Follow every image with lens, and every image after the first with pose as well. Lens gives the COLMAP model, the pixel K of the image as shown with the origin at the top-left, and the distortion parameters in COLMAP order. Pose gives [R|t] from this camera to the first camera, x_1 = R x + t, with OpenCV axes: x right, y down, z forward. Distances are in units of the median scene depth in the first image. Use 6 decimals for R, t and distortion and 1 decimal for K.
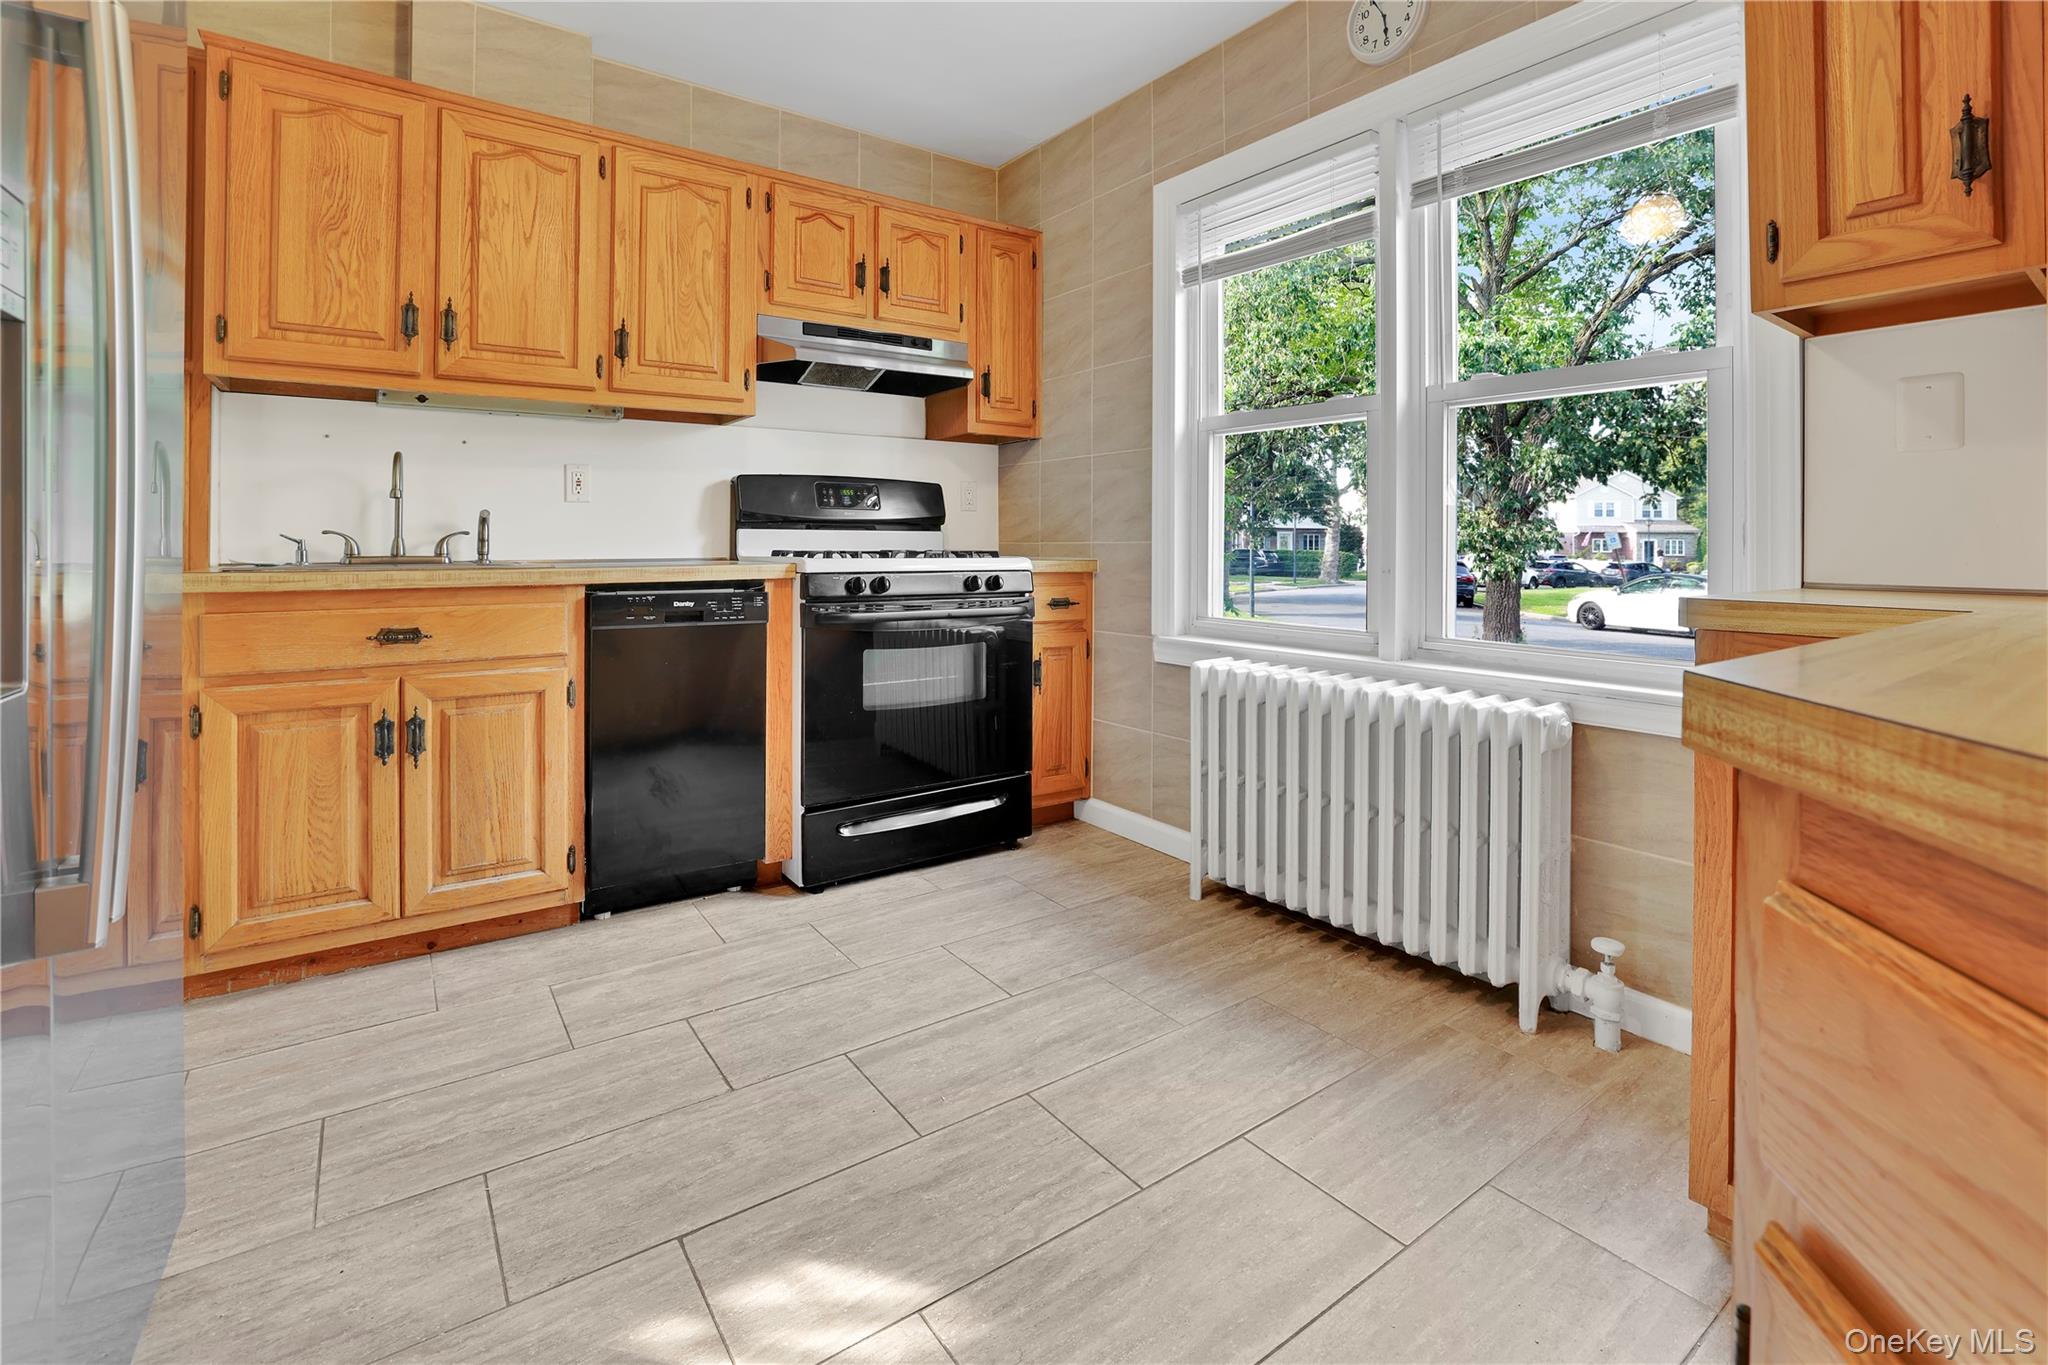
lens RADIAL K [[931.4, 0, 1024.0], [0, 931.4, 534.2], [0, 0, 1]] dist [-0.034453, 0.000057]
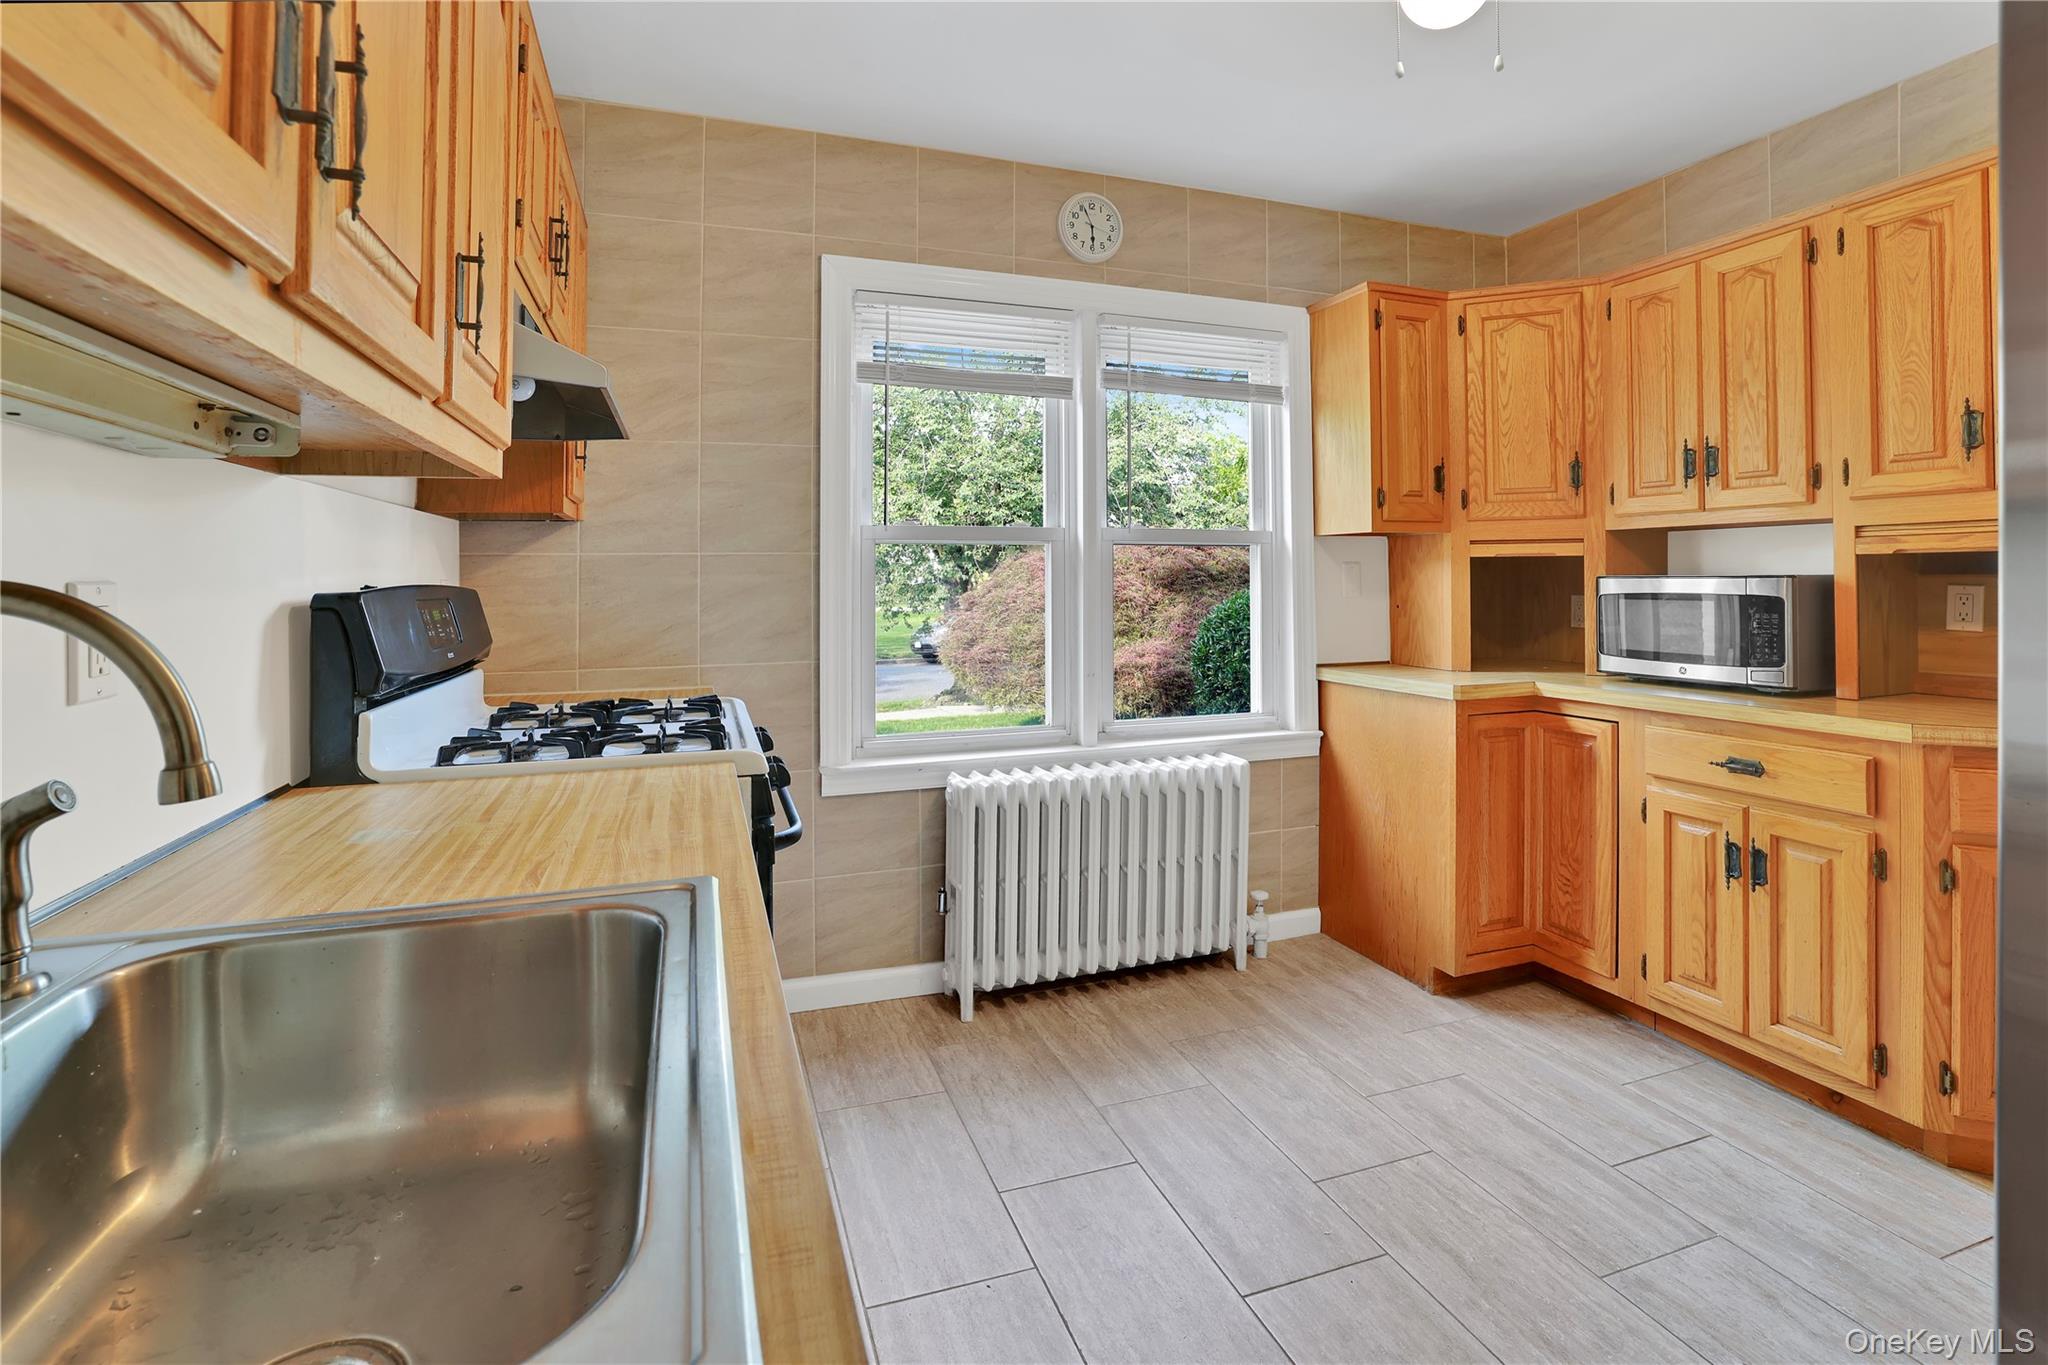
lens RADIAL K [[923.0, 0, 1019.1], [0, 923.0, 588.0], [0, 0, 1]] dist [-0.036401, 0.000154]
pose [[0.284275, -0.005677, 0.958726, -0.832988], [0.001545, 0.999984, 0.005463, -0.085724], [-0.958742, -0.000071, 0.284279, 0.750952]]
